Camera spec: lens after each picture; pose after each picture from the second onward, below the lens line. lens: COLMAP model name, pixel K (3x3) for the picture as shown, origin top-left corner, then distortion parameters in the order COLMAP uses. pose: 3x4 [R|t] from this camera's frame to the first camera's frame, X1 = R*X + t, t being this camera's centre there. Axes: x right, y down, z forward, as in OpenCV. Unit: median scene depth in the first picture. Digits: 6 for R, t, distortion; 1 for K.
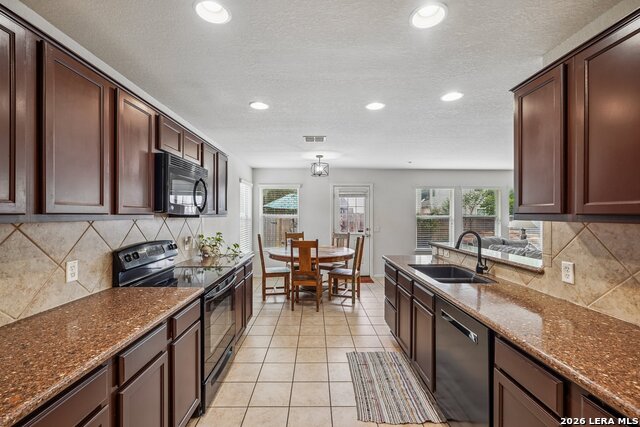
lens RADIAL K [[291.3, 0, 318.6], [0, 291.3, 215.1], [0, 0, 1]] dist [-0.009814, 0.007820]
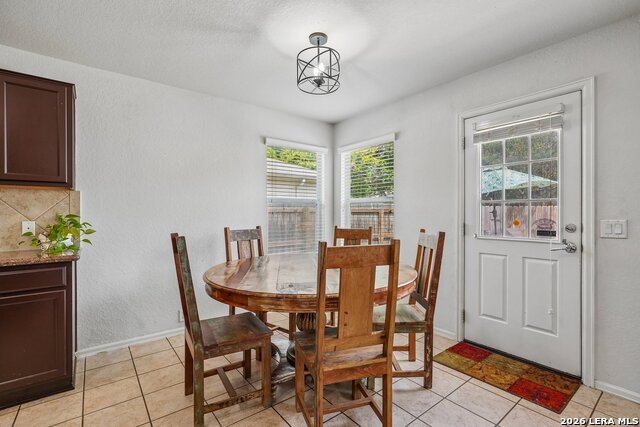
lens RADIAL K [[298.0, 0, 320.6], [0, 298.0, 216.7], [0, 0, 1]] dist [-0.002061, 0.000396]
pose [[0.602472, 0.001061, -0.798139, 0.591832], [-0.000612, 0.999999, 0.000867, 0.081694], [0.798140, -0.000034, 0.602472, 1.328772]]
